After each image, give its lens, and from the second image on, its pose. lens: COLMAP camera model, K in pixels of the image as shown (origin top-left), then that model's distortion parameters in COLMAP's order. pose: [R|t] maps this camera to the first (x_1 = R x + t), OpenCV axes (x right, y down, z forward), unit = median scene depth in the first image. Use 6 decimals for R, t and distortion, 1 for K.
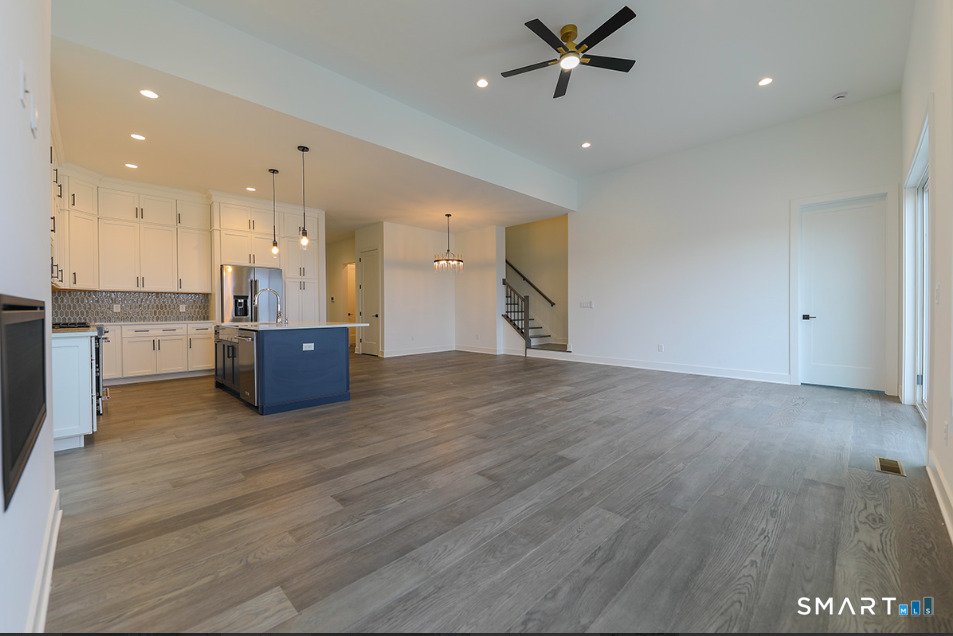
lens RADIAL K [[381.0, 0, 476.2], [0, 381.0, 314.4], [0, 0, 1]] dist [0.021253, -0.010363]
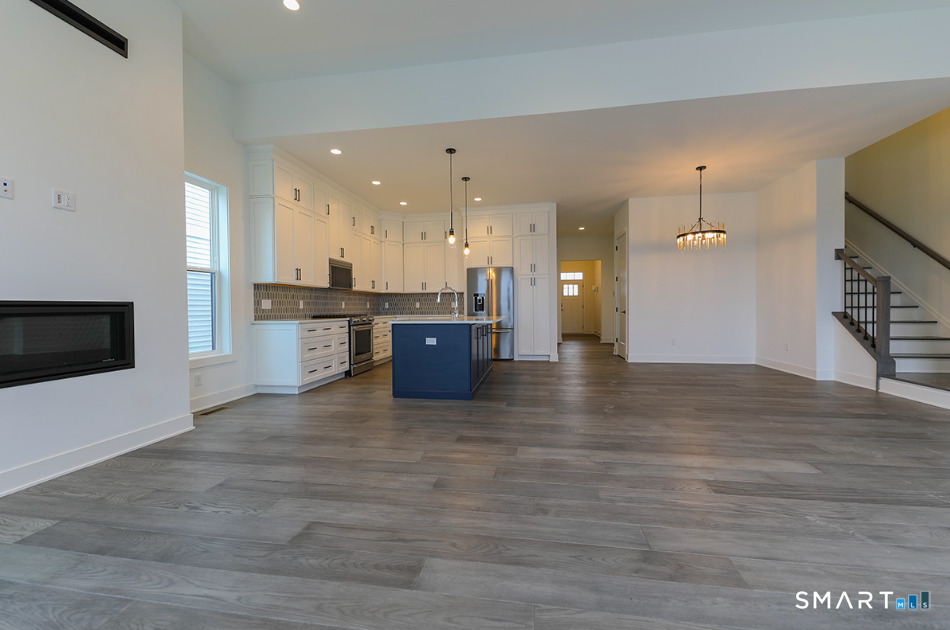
lens RADIAL K [[380.2, 0, 474.4], [0, 380.2, 312.1], [0, 0, 1]] dist [0.021181, -0.010505]
pose [[0.588017, 0.009138, -0.808797, 0.333942], [-0.003799, 0.999956, 0.008536, -0.003076], [0.808840, -0.001947, 0.588026, 0.341099]]
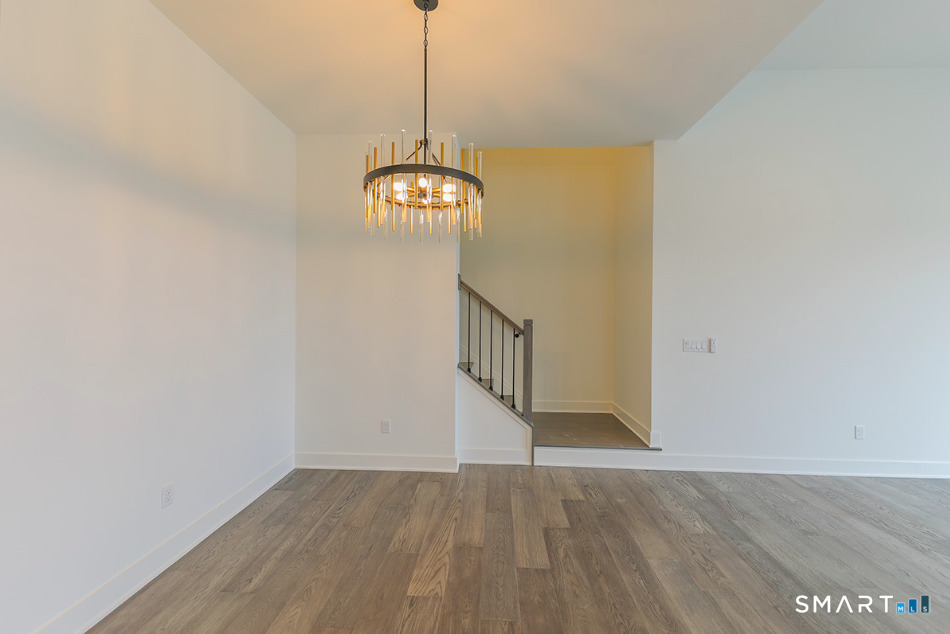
lens RADIAL K [[379.8, 0, 474.7], [0, 379.8, 313.4], [0, 0, 1]] dist [0.021253, -0.010363]
pose [[0.740279, 0.009915, 0.672227, -0.286208], [-0.002662, 0.999927, -0.011818, -0.073336], [-0.672294, 0.006959, 0.740251, 1.062152]]
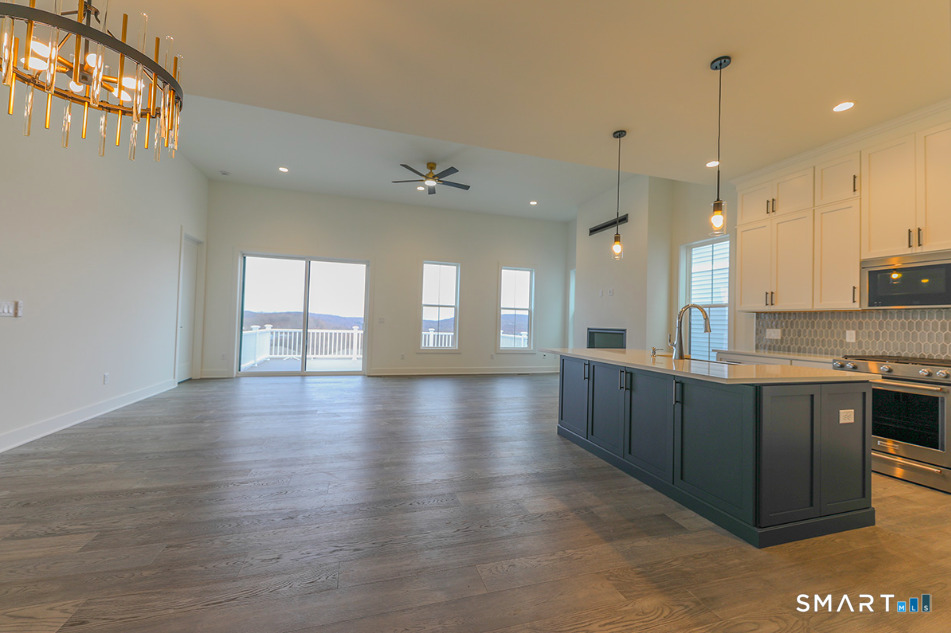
lens RADIAL K [[380.2, 0, 475.2], [0, 380.2, 312.9], [0, 0, 1]] dist [0.021253, -0.010363]
pose [[-0.886978, -0.008788, 0.461727, -0.431768], [-0.018554, 0.999690, -0.016614, -0.029456], [-0.461438, -0.023303, -0.886866, 1.431751]]
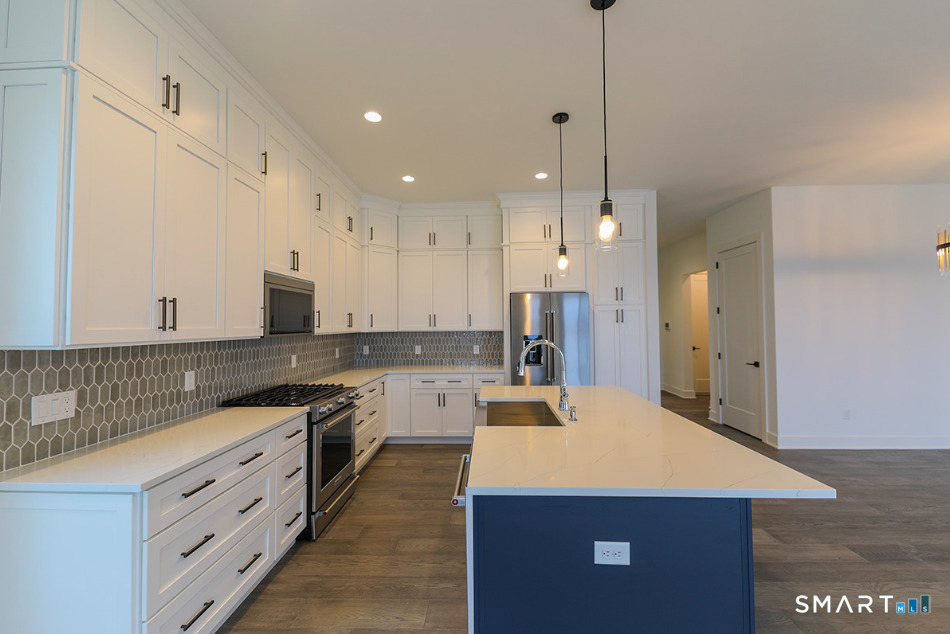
lens RADIAL K [[380.6, 0, 476.3], [0, 380.6, 313.7], [0, 0, 1]] dist [0.022386, -0.010672]
pose [[0.686006, -0.022307, -0.727254, -0.199497], [-0.003950, 0.999401, -0.034380, -0.069823], [0.727585, 0.026457, 0.685507, 0.494162]]
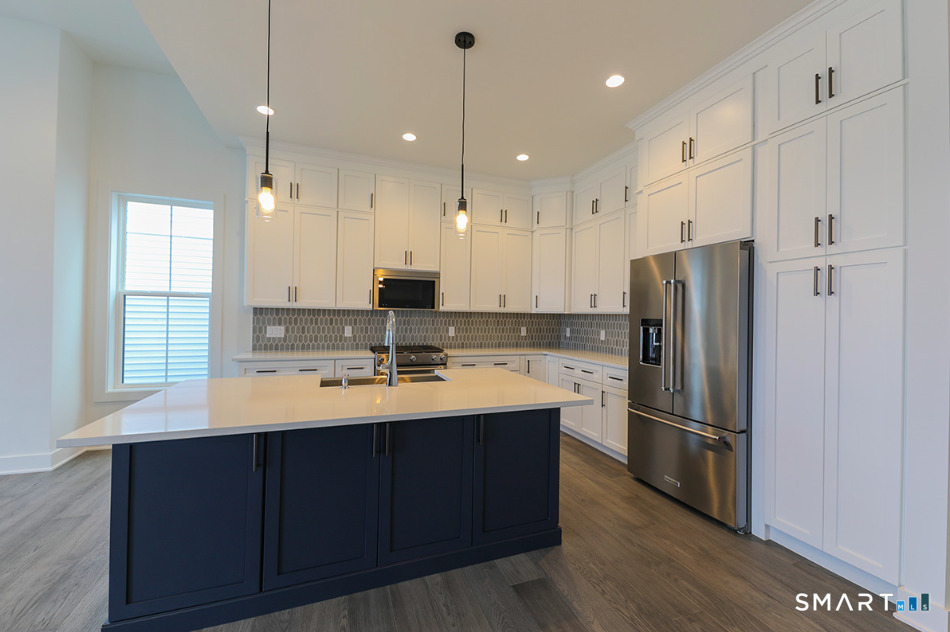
lens RADIAL K [[379.8, 0, 474.7], [0, 379.8, 312.4], [0, 0, 1]] dist [0.021253, -0.010363]
pose [[-0.409142, -0.009430, -0.912422, -0.121132], [-0.026263, 0.999654, 0.001445, -0.056742], [0.912093, 0.024554, -0.409248, 1.081144]]
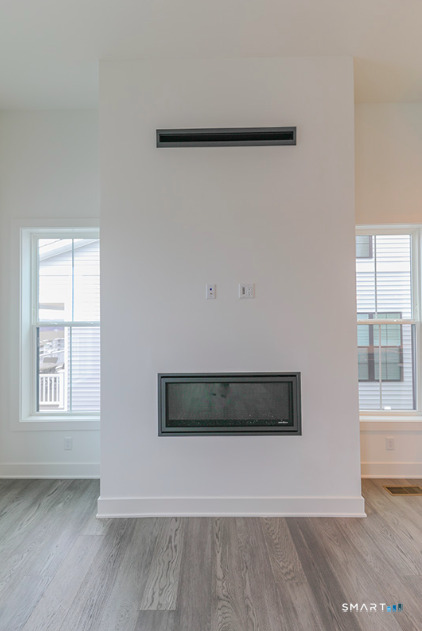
lens RADIAL K [[252.2, 0, 211.0], [0, 252.2, 315.5], [0, 0, 1]] dist [0.021253, -0.010363]
pose [[-0.709867, 0.001582, -0.704334, 0.009143], [0.003504, 0.999993, -0.001285, -0.085729], [0.704327, -0.003380, -0.709868, 0.433476]]
